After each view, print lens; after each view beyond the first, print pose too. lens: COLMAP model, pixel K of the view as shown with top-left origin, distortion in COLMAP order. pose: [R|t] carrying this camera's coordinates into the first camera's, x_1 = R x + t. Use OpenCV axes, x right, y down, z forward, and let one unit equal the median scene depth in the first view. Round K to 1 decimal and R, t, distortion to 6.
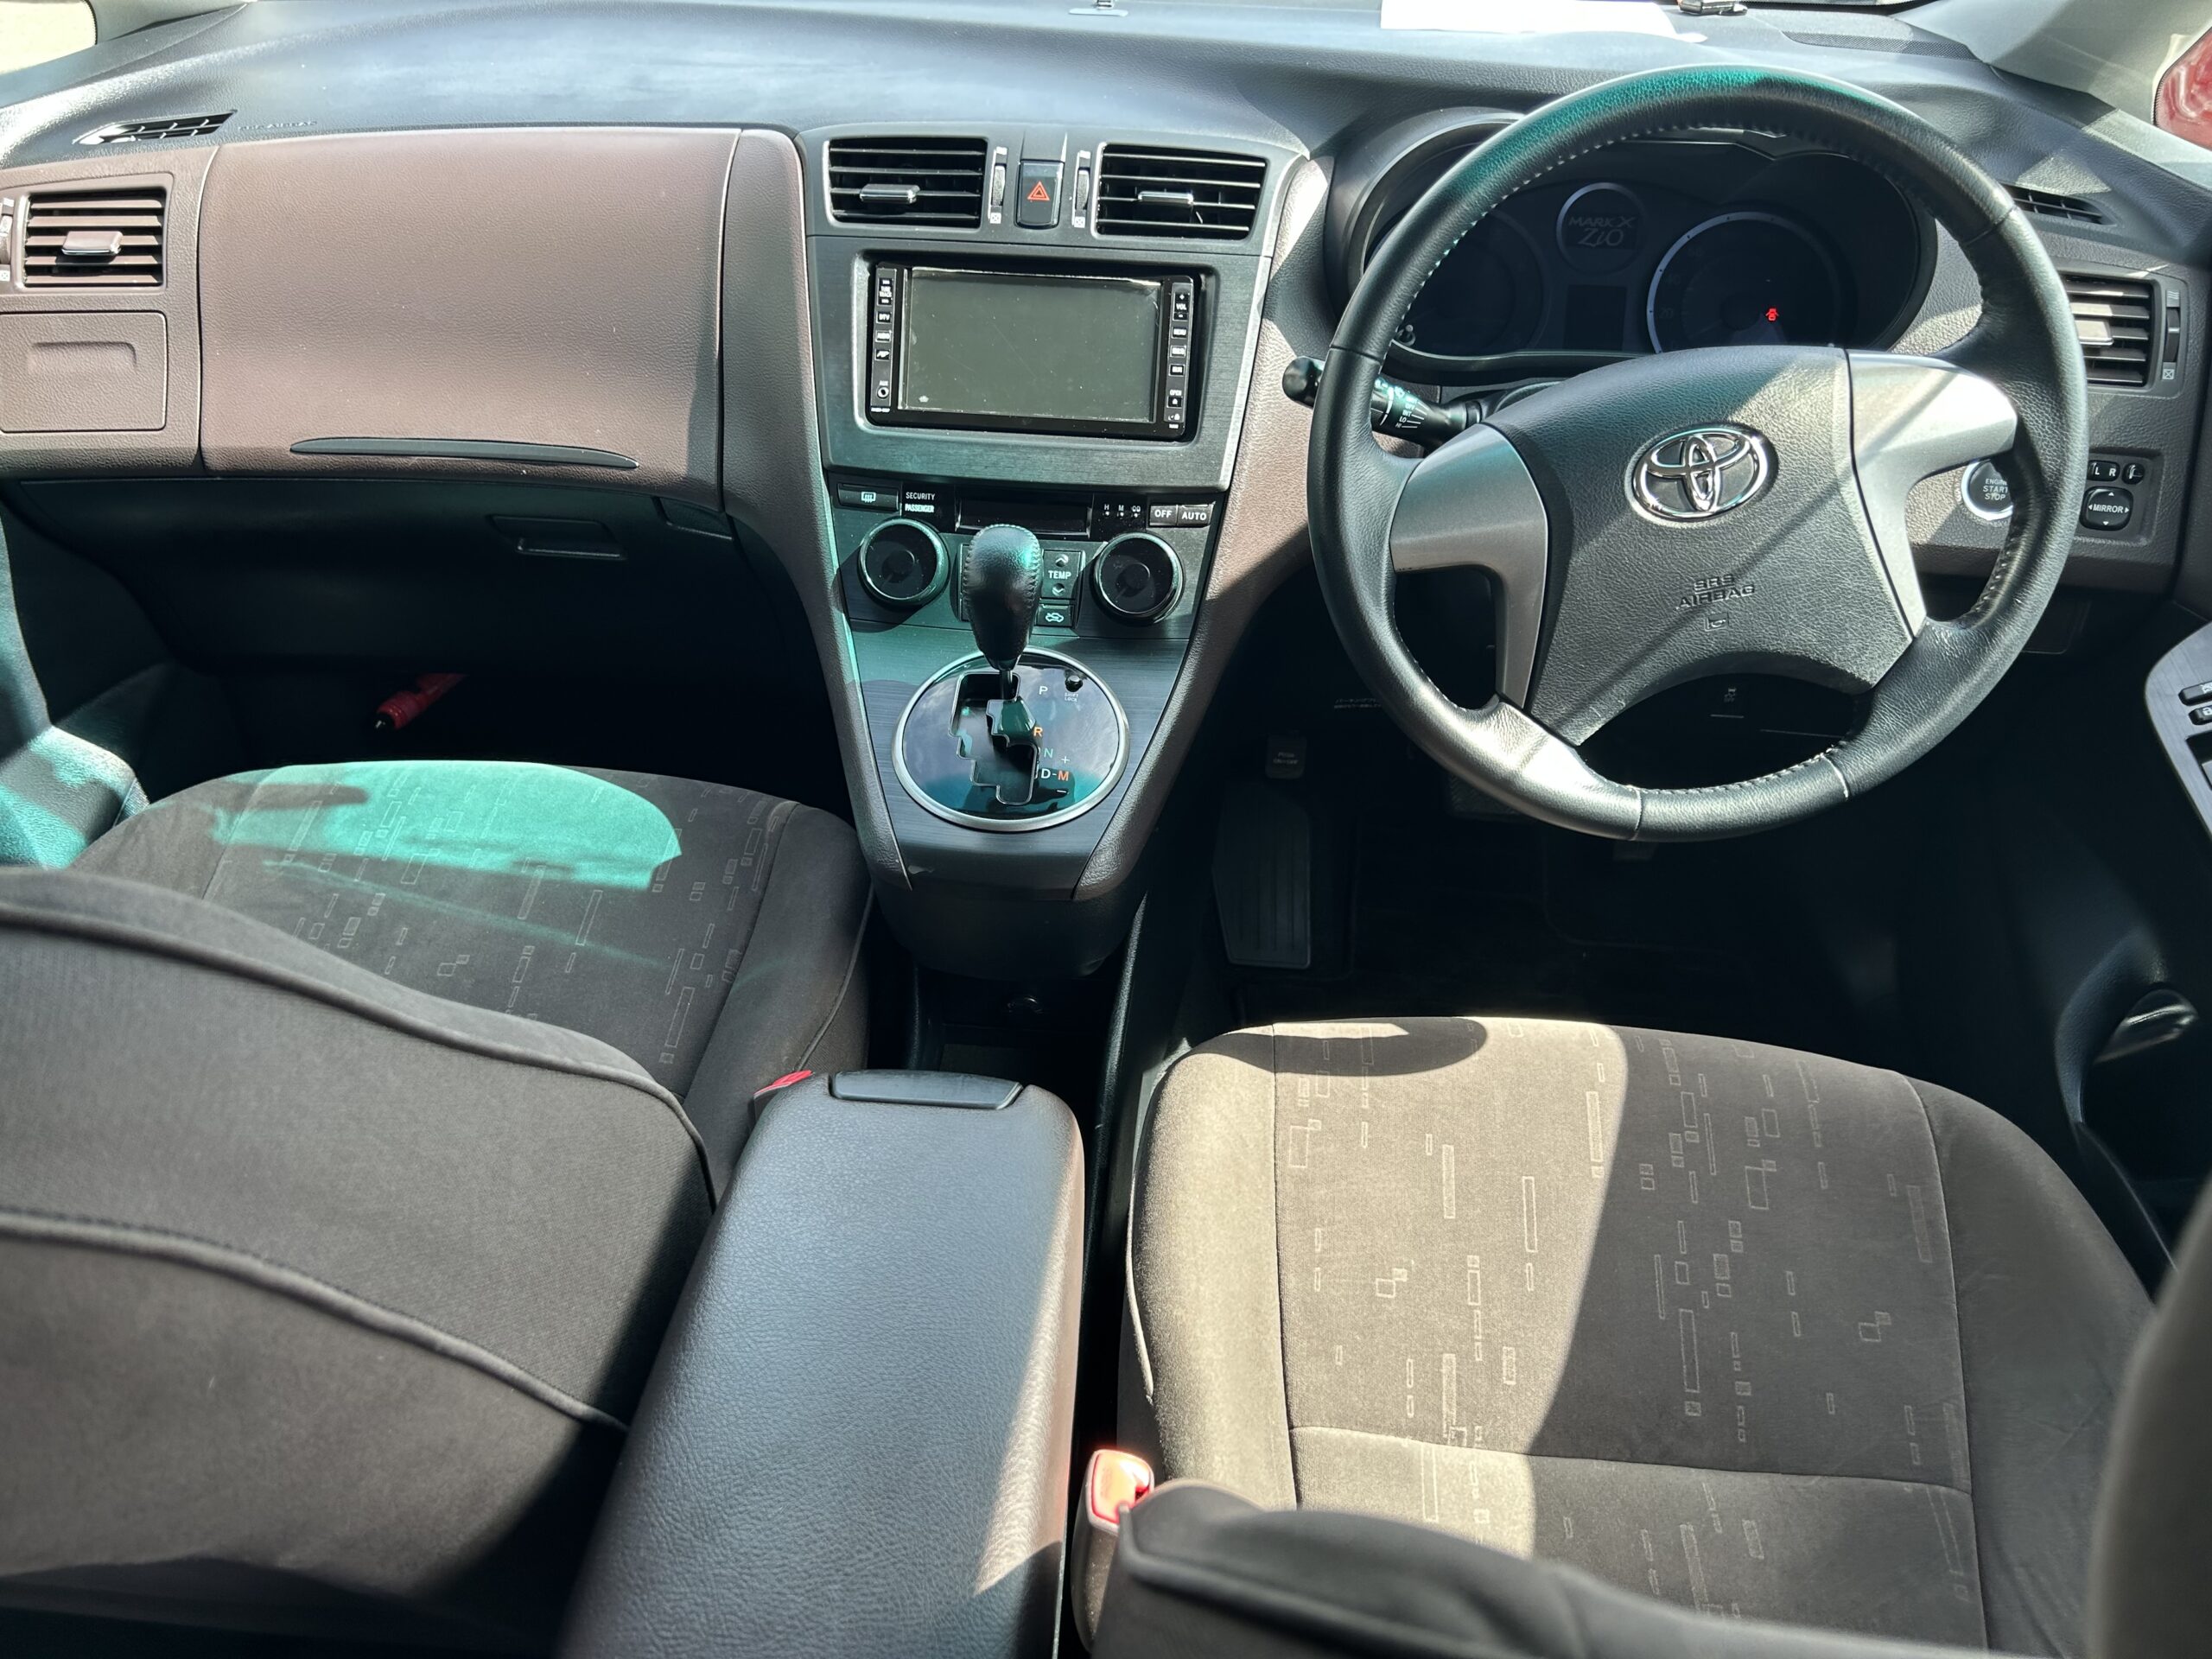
lens RADIAL K [[1690.7, 0, 1114.1], [0, 1690.7, 865.9], [0, 0, 1]] dist [0.020752, -0.043331]
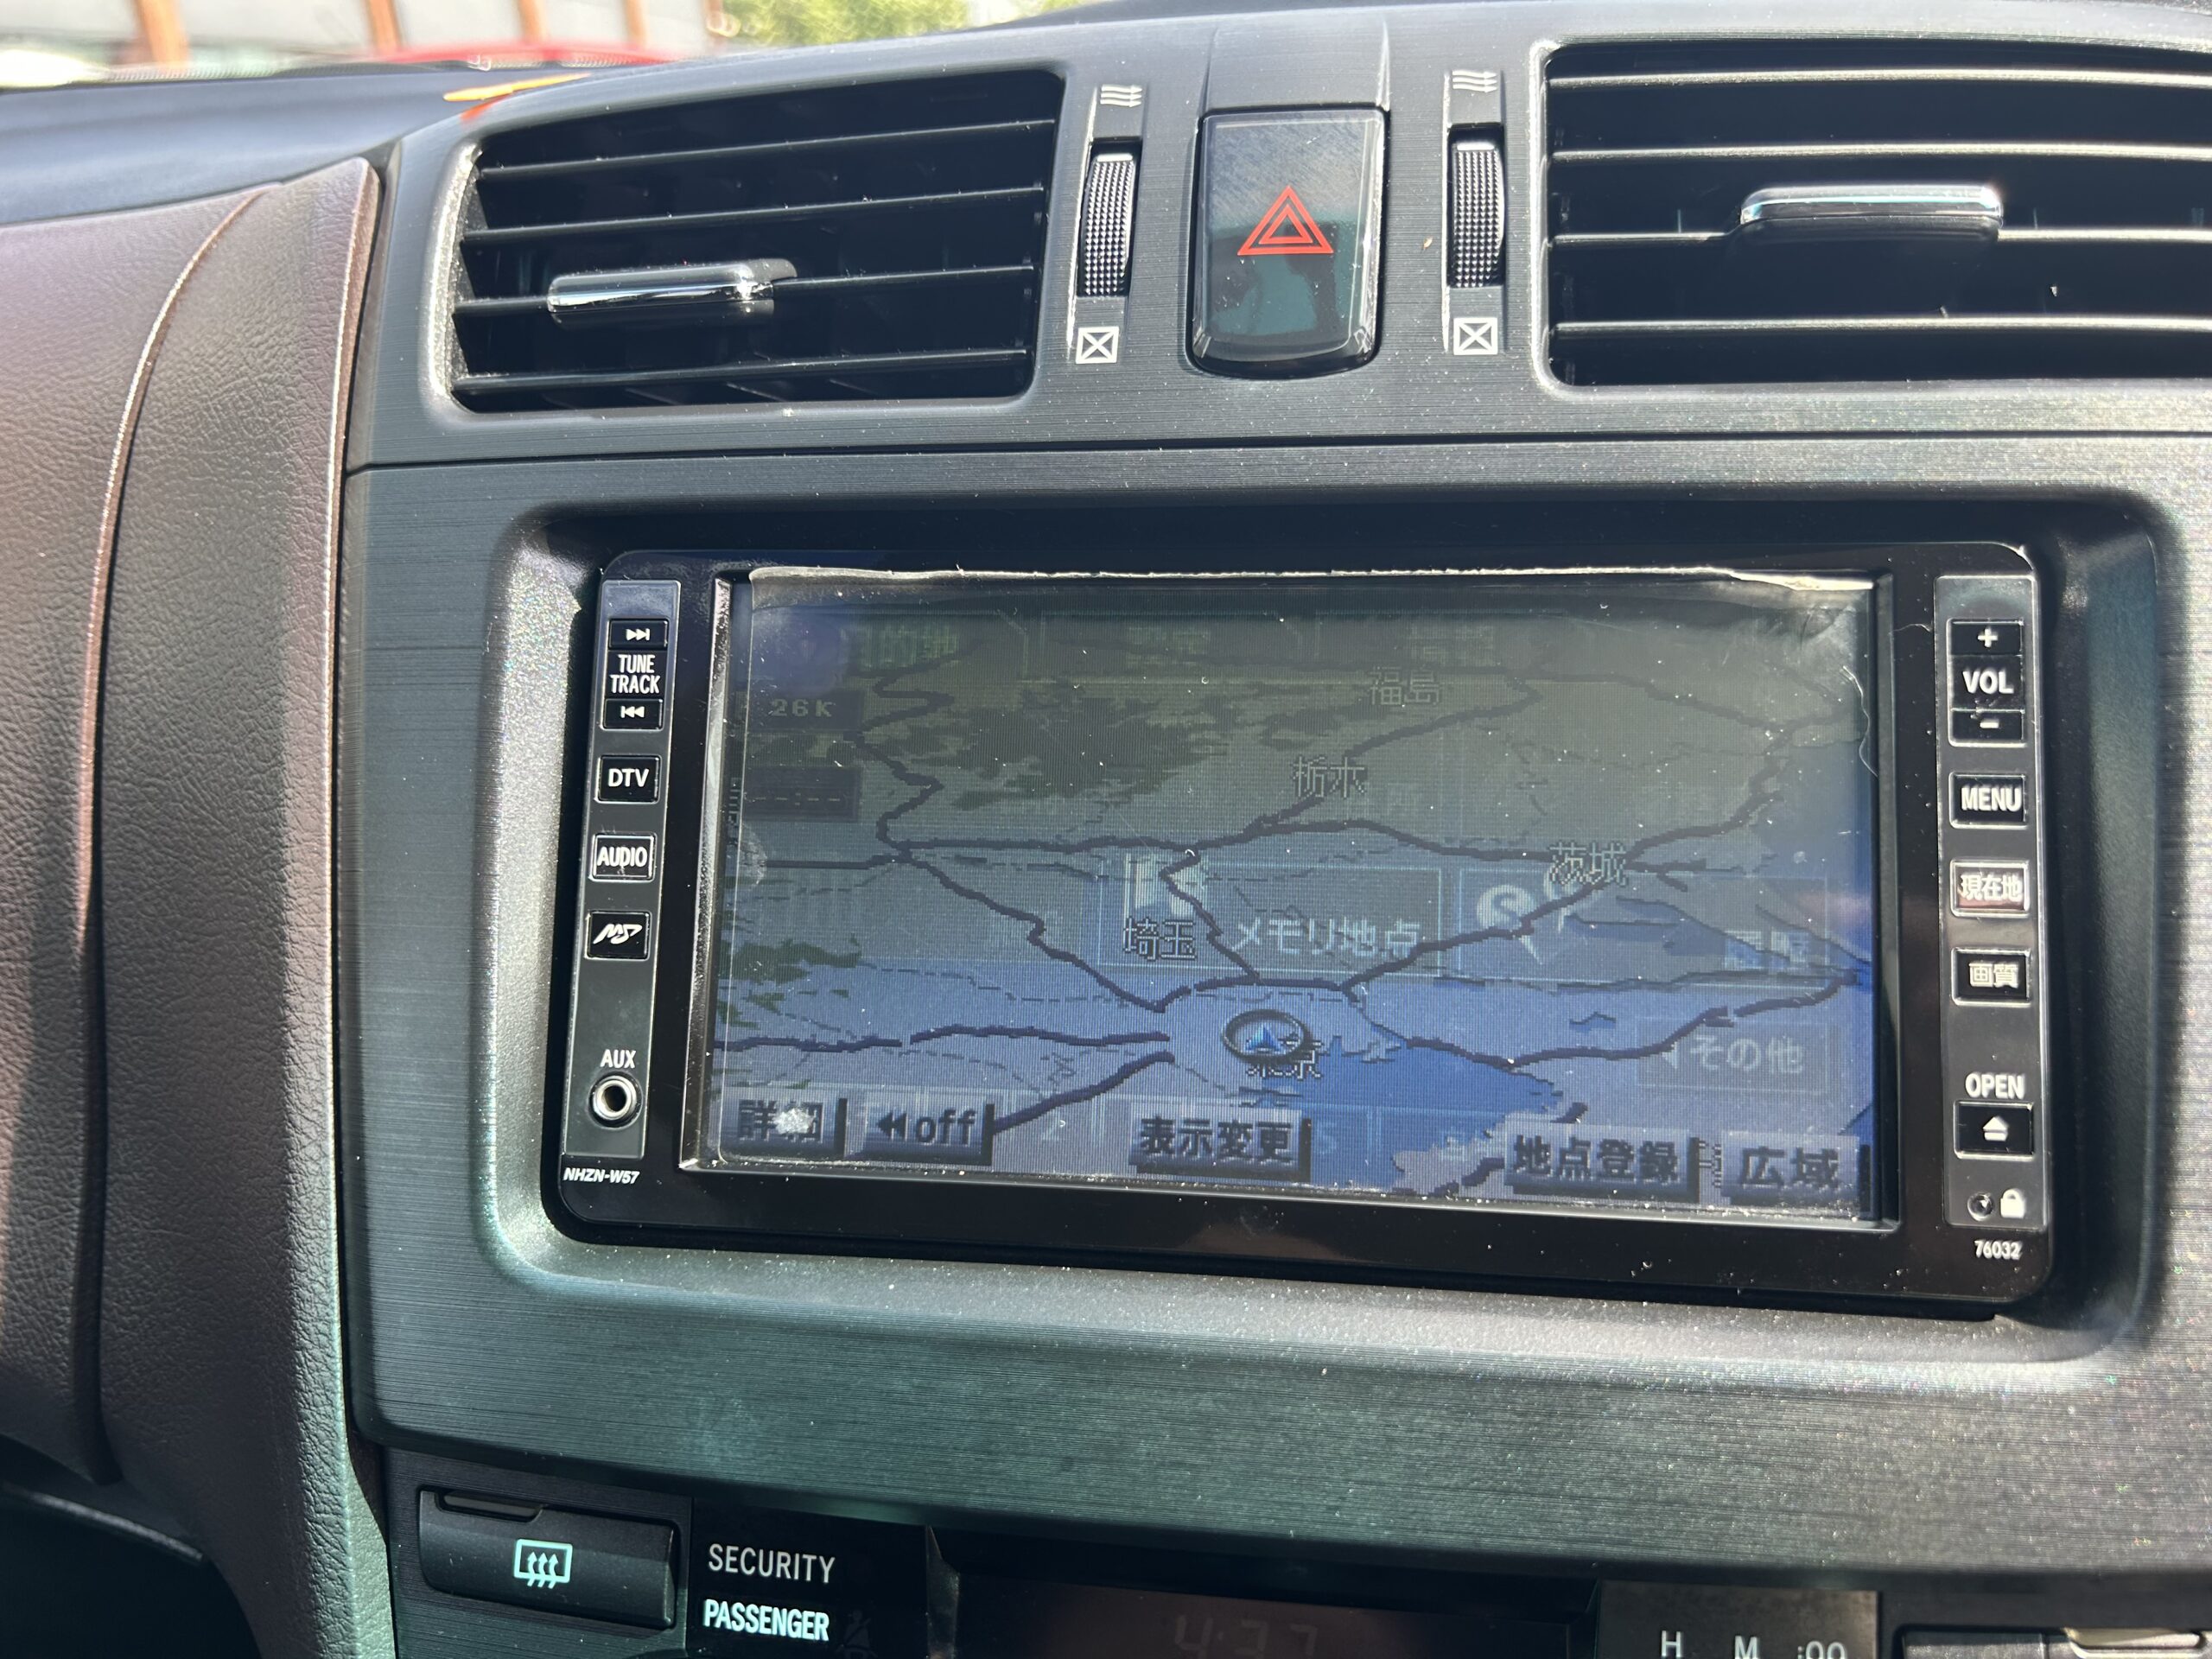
lens RADIAL K [[1690.7, 0, 1124.0], [0, 1690.7, 847.5], [0, 0, 1]] dist [0.020752, -0.043331]
pose [[0.995648, -0.033923, -0.086797, -0.048260], [0.013922, 0.975084, -0.221400, -0.261815], [0.092145, 0.219228, 0.971313, 0.781675]]
